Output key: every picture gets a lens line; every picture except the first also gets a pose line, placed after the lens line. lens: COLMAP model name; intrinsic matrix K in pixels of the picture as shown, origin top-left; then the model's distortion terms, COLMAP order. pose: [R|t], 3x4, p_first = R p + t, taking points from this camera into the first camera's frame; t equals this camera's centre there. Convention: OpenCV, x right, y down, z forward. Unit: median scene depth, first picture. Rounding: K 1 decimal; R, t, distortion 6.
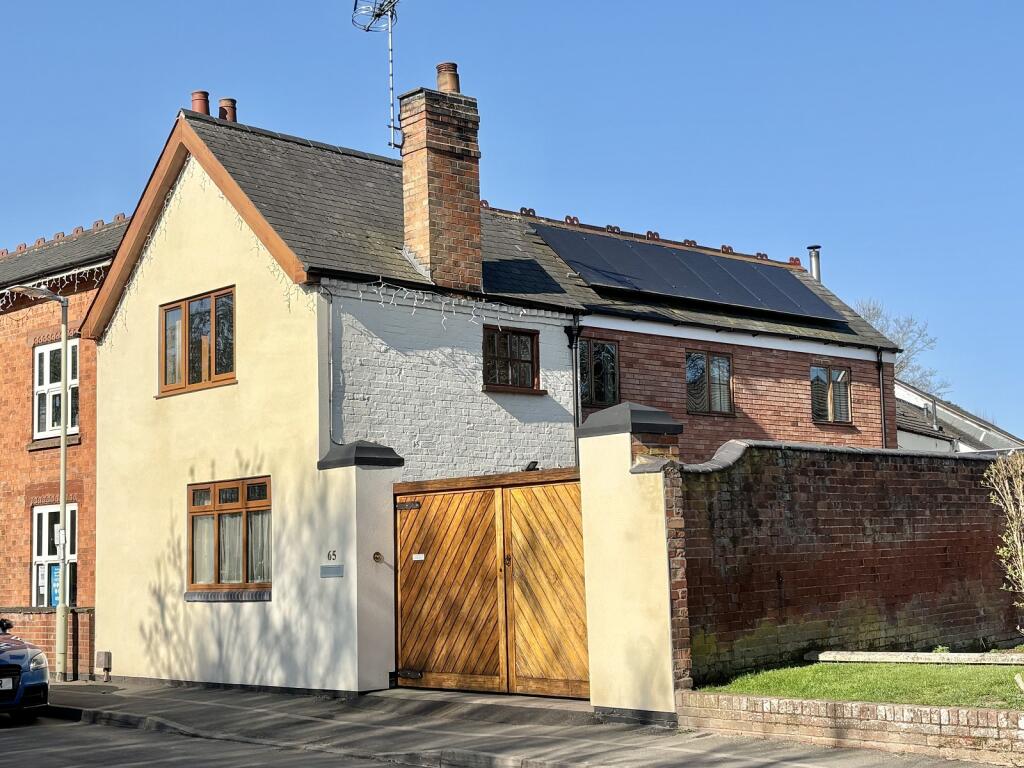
lens RADIAL K [[1517.3, 0, 512.0], [0, 1517.3, 384.0], [0, 0, 1]] dist [0.352459, -0.005787]
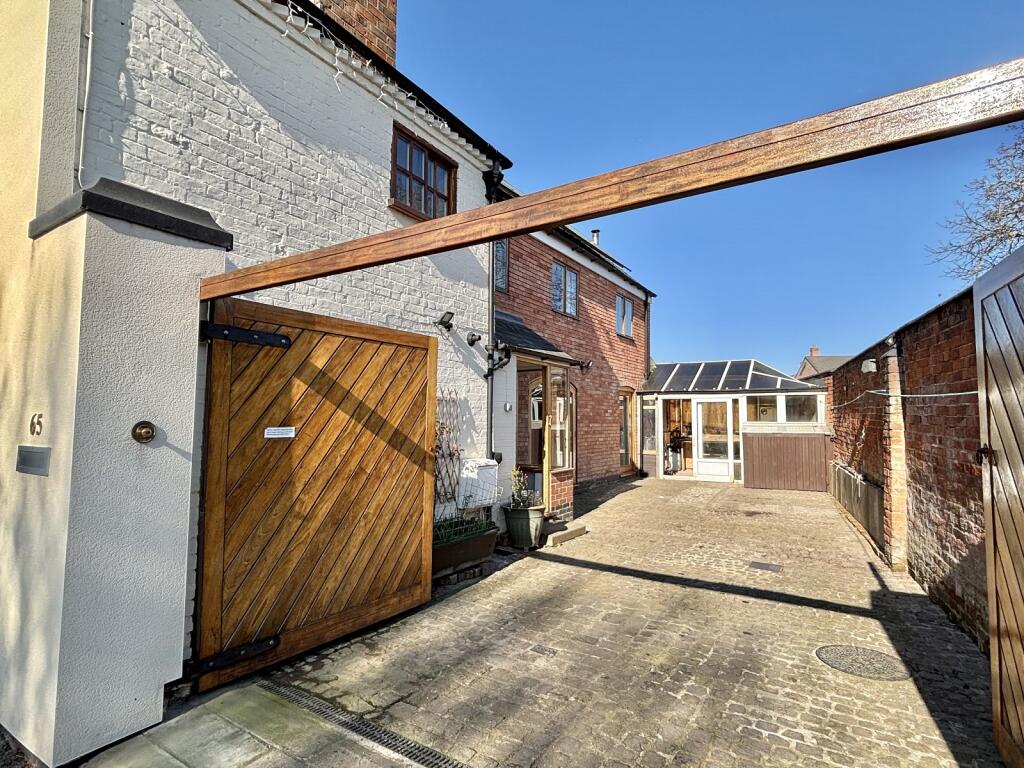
lens RADIAL K [[534.6, 0, 512.0], [0, 534.6, 384.0], [0, 0, 1]] dist [-0.001380, -0.000106]
pose [[0.966585, 0.048603, 0.251696, -0.022610], [-0.059569, 0.997570, 0.036131, 0.076522], [-0.249328, -0.049917, 0.967132, 0.723037]]
